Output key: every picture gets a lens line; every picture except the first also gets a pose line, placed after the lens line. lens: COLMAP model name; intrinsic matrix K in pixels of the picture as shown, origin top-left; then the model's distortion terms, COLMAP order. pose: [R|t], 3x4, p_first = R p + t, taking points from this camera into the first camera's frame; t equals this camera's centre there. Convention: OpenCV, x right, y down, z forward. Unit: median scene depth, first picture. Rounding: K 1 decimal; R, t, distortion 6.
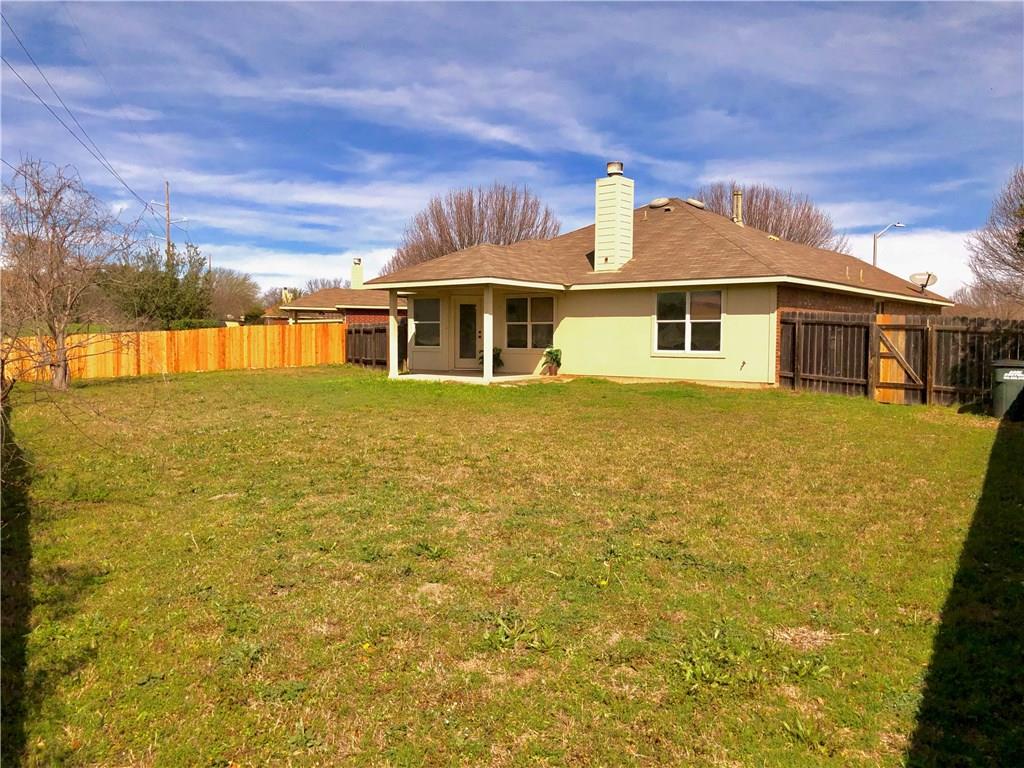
lens RADIAL K [[833.5, 0, 512.7], [0, 833.5, 385.3], [0, 0, 1]] dist [0.032020, -0.019399]
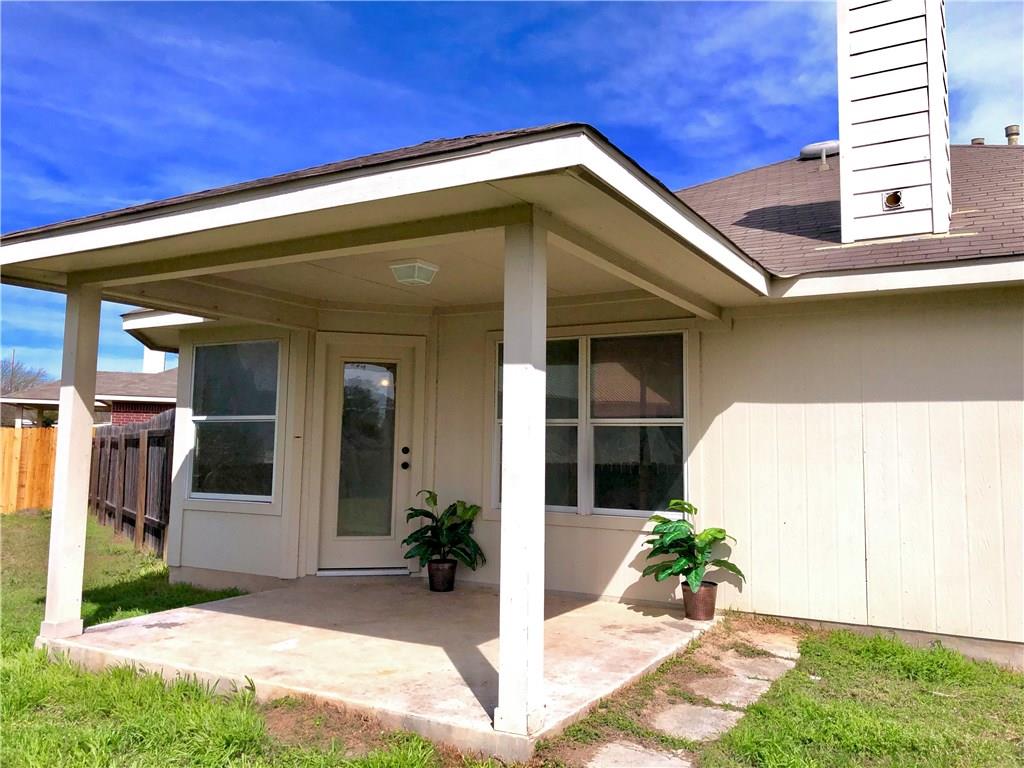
lens RADIAL K [[833.5, 0, 516.3], [0, 833.5, 377.6], [0, 0, 1]] dist [0.032020, -0.019399]
pose [[0.984906, 0.026233, 0.171090, -0.052916], [-0.001297, 0.989540, -0.144254, -0.045750], [-0.173085, 0.141855, 0.974638, 0.681875]]
